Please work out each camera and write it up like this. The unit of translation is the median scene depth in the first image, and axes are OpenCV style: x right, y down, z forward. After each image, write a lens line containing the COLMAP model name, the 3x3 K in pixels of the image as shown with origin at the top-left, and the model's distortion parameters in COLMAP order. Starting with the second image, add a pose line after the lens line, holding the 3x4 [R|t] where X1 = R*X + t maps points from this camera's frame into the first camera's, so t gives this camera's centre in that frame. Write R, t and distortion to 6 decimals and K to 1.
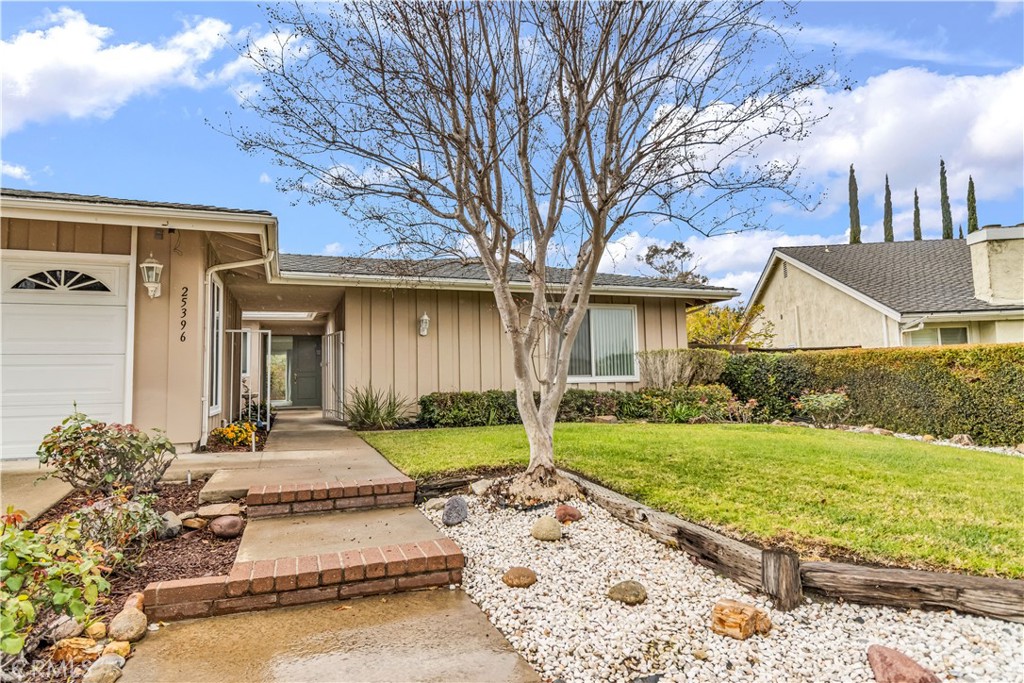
lens RADIAL K [[658.9, 0, 512.0], [0, 658.9, 341.5], [0, 0, 1]] dist [-0.001666, -0.000057]
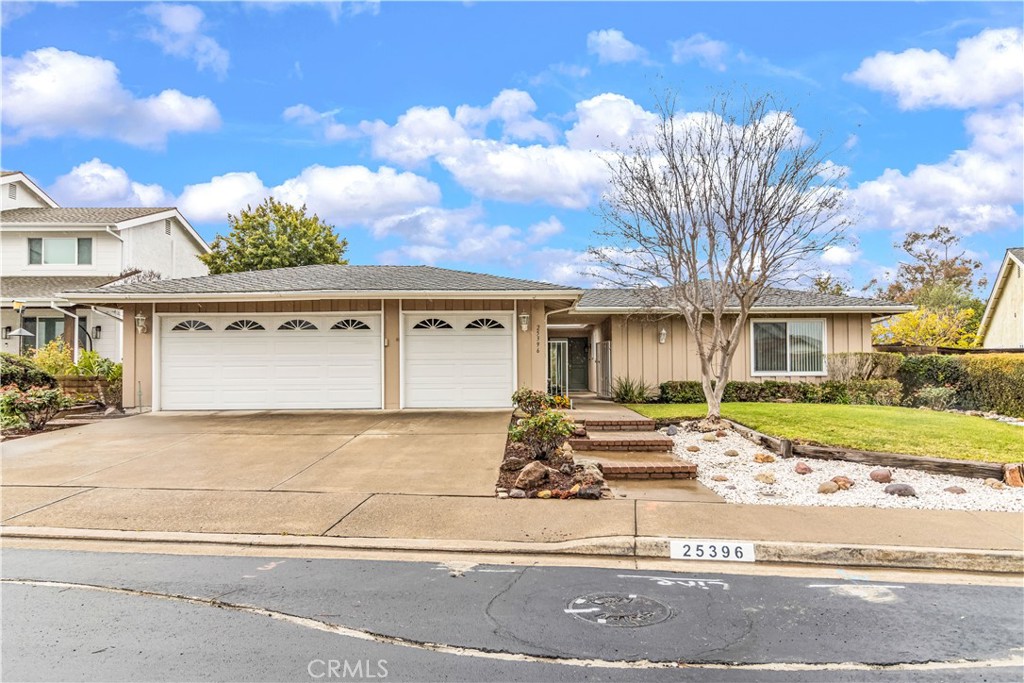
lens RADIAL K [[658.9, 0, 512.0], [0, 658.9, 341.5], [0, 0, 1]] dist [-0.001666, -0.000057]
pose [[0.933606, -0.000770, -0.358300, 0.119036], [0.007340, 0.999829, 0.016978, -0.057563], [0.358225, -0.018481, 0.933452, -0.746195]]
